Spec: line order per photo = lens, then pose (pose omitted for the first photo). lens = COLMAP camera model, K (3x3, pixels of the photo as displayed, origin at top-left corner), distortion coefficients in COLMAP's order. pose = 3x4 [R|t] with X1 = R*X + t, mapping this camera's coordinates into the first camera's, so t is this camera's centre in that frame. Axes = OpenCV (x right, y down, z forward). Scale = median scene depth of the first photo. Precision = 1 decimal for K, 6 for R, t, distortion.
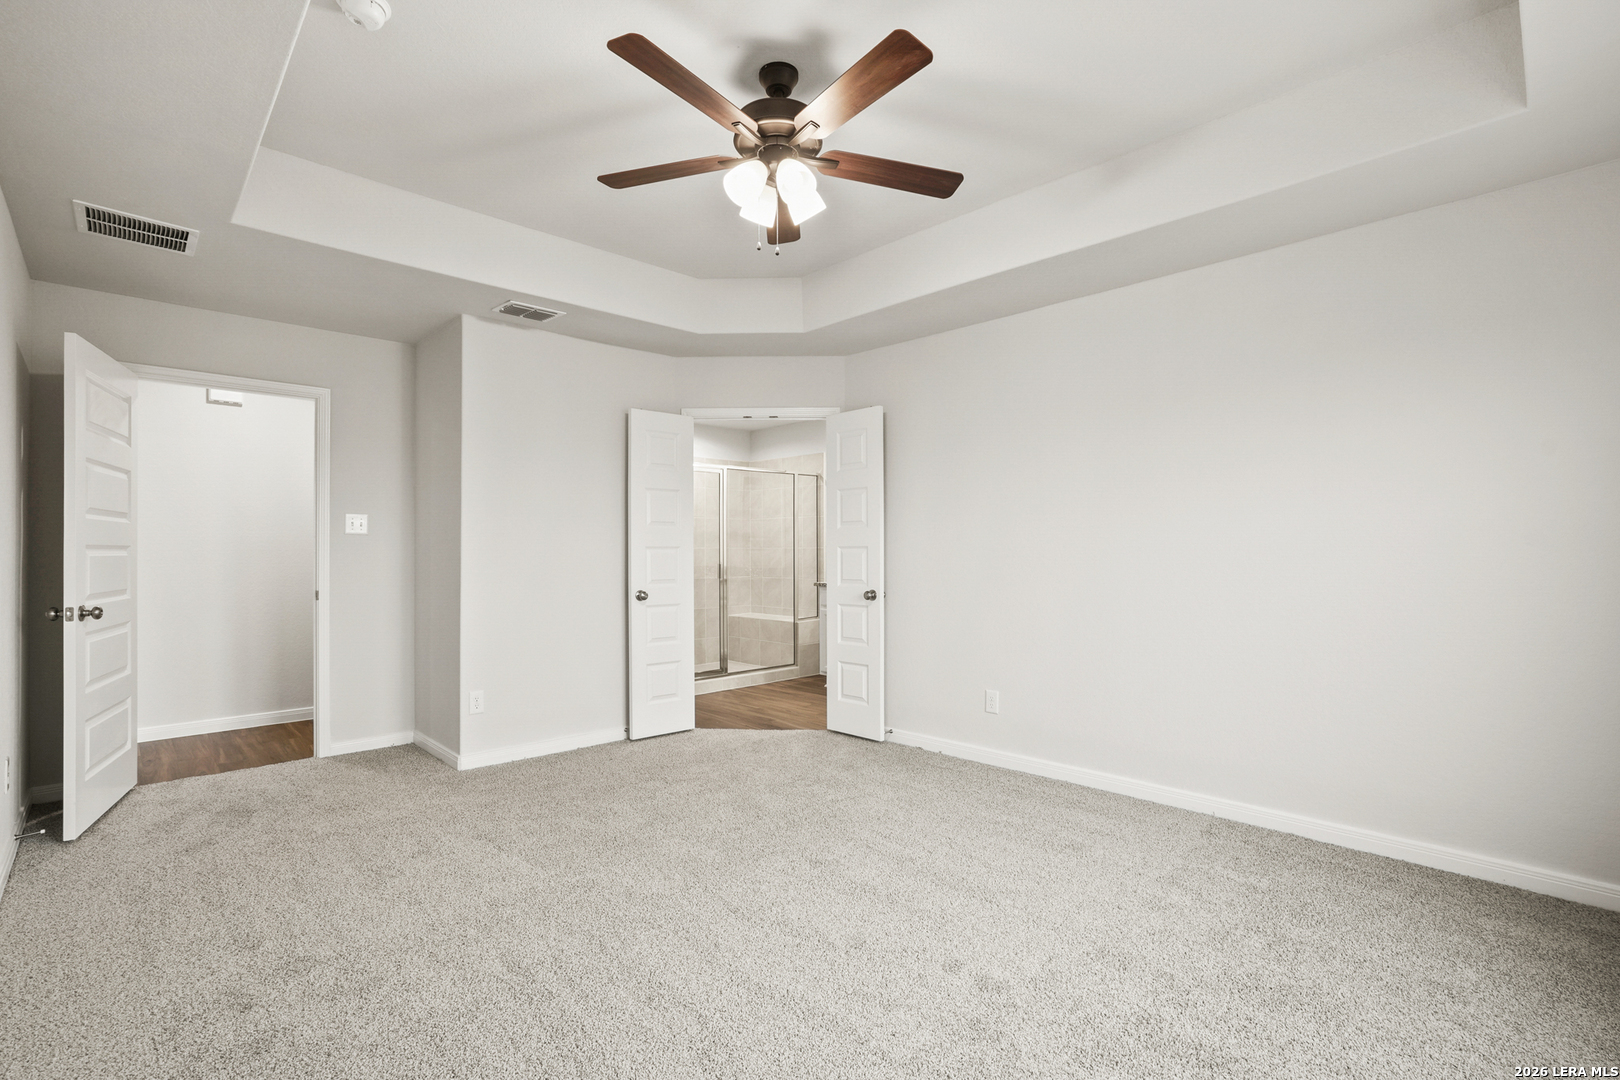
lens RADIAL K [[742.1, 0, 807.3], [0, 742.1, 547.1], [0, 0, 1]] dist [-0.046498, 0.019399]
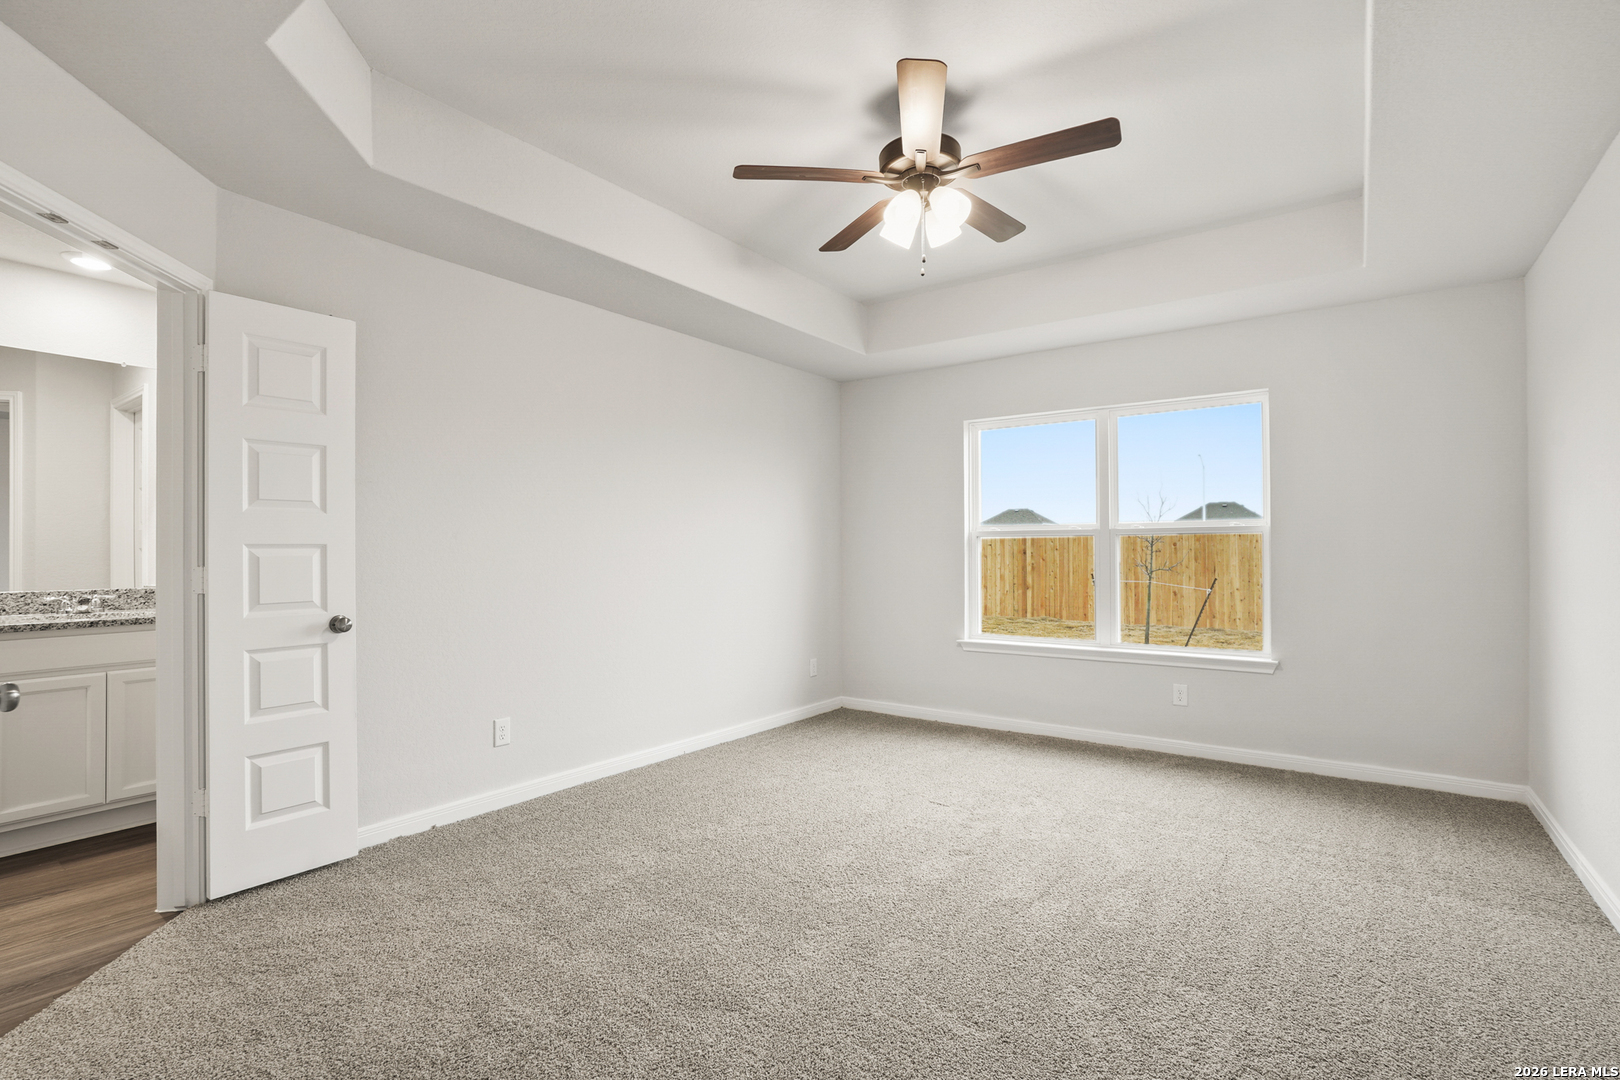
lens RADIAL K [[742.1, 0, 807.3], [0, 742.1, 547.1], [0, 0, 1]] dist [-0.046498, 0.019399]
pose [[-0.166722, 0.006023, 0.985985, -0.681957], [-0.007156, 0.999948, -0.007319, 0.002677], [-0.985978, -0.008276, -0.166670, 0.857025]]
